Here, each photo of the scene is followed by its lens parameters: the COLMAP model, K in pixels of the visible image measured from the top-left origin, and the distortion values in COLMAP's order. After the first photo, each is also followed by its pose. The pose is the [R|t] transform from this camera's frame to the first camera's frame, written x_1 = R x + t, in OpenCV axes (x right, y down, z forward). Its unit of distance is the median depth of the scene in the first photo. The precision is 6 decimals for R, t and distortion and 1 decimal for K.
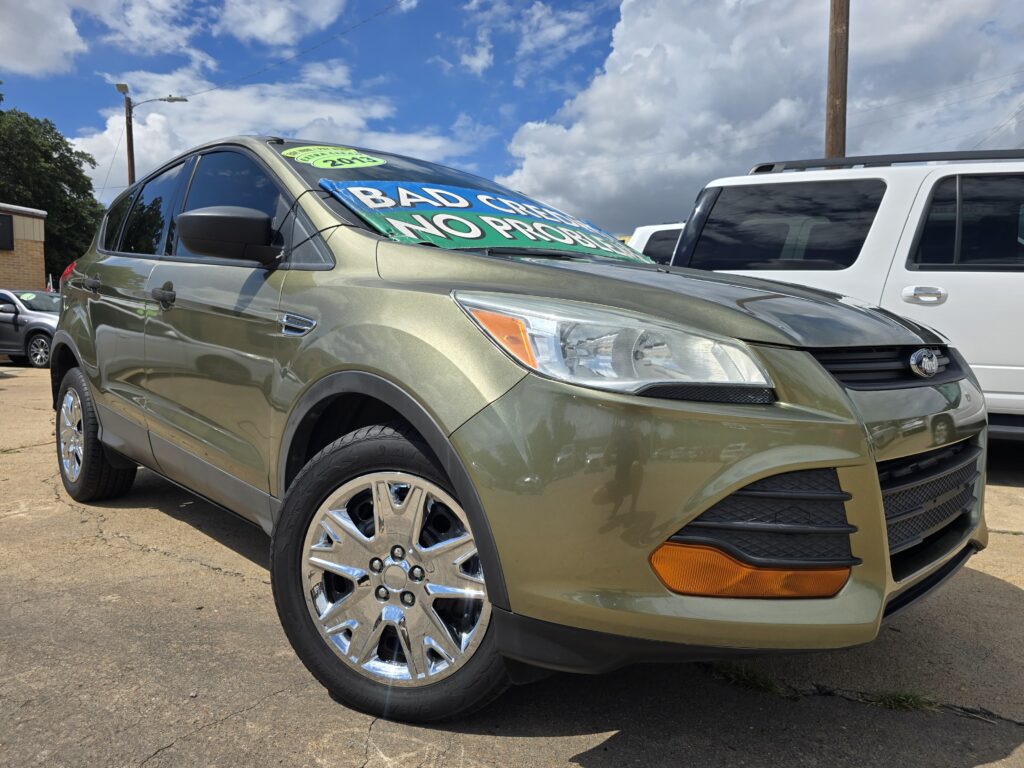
lens RADIAL K [[692.1, 0, 518.5], [0, 692.1, 379.6], [0, 0, 1]] dist [0.034419, -0.030000]
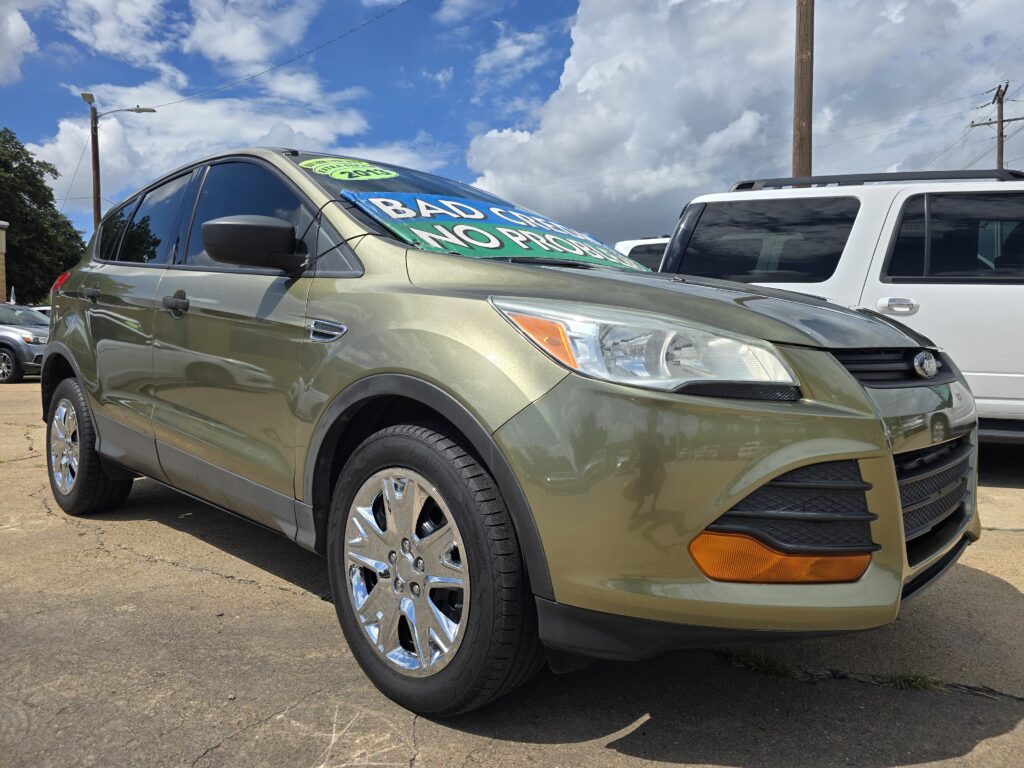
lens RADIAL K [[690.5, 0, 514.5], [0, 690.5, 382.4], [0, 0, 1]] dist [0.058748, -0.050710]
pose [[0.998134, -0.005720, 0.060798, -0.100423], [0.006949, 0.999775, -0.020022, 0.018470], [-0.060669, 0.020407, 0.997949, -0.033816]]
